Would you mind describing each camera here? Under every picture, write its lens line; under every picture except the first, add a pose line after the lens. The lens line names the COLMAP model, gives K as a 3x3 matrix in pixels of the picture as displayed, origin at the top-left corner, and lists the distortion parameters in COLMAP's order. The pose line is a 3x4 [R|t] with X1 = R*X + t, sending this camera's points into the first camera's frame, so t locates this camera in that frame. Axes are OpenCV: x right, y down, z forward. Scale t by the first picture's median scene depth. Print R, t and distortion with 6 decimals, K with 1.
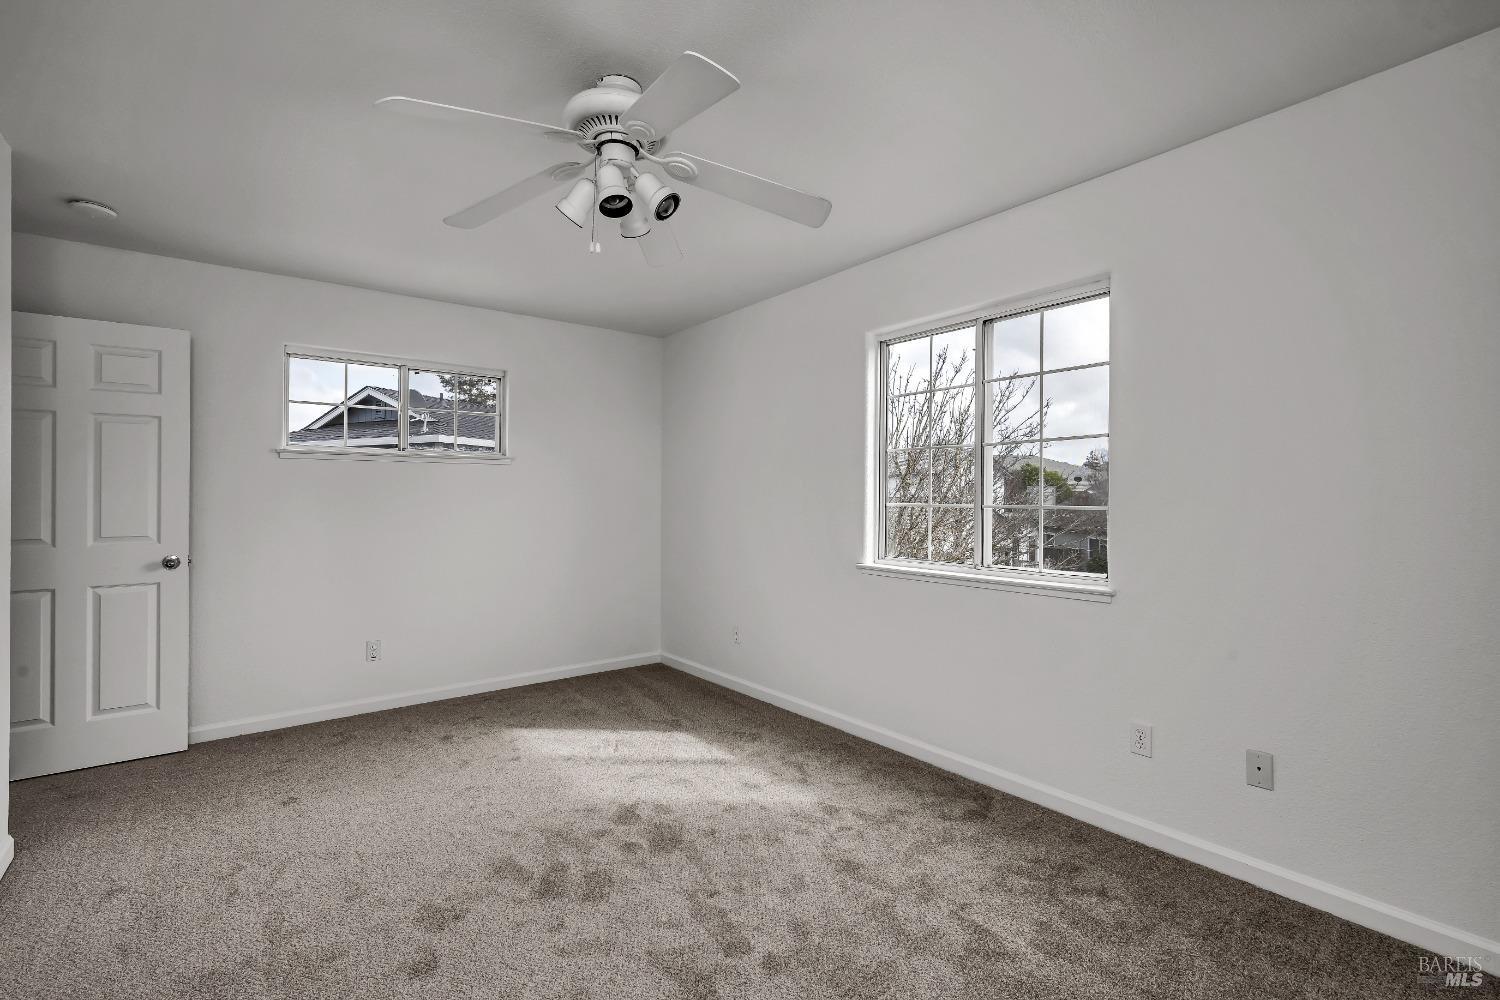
lens RADIAL K [[658.2, 0, 750.0], [0, 658.2, 500.0], [0, 0, 1]] dist [0.000520, 0.000034]
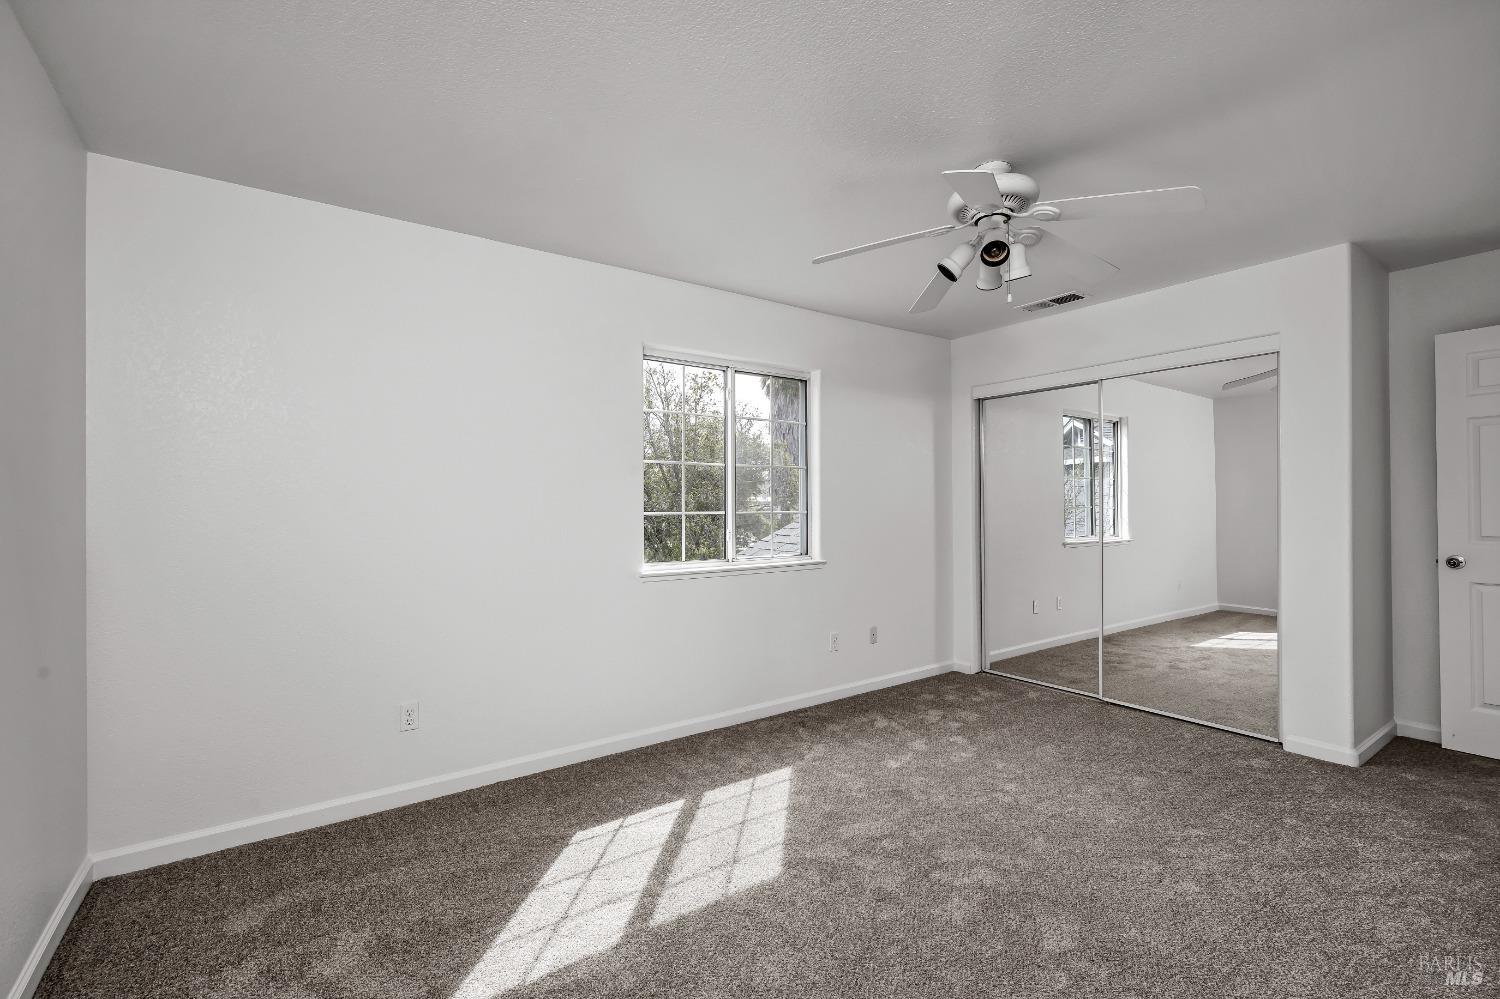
lens RADIAL K [[658.2, 0, 750.0], [0, 658.2, 499.5], [0, 0, 1]] dist [0.000520, 0.000034]
pose [[0.041331, 0.010274, 0.999093, -0.883573], [0.009001, 0.999903, -0.010655, -0.001396], [-0.999105, 0.009433, 0.041234, 0.857160]]
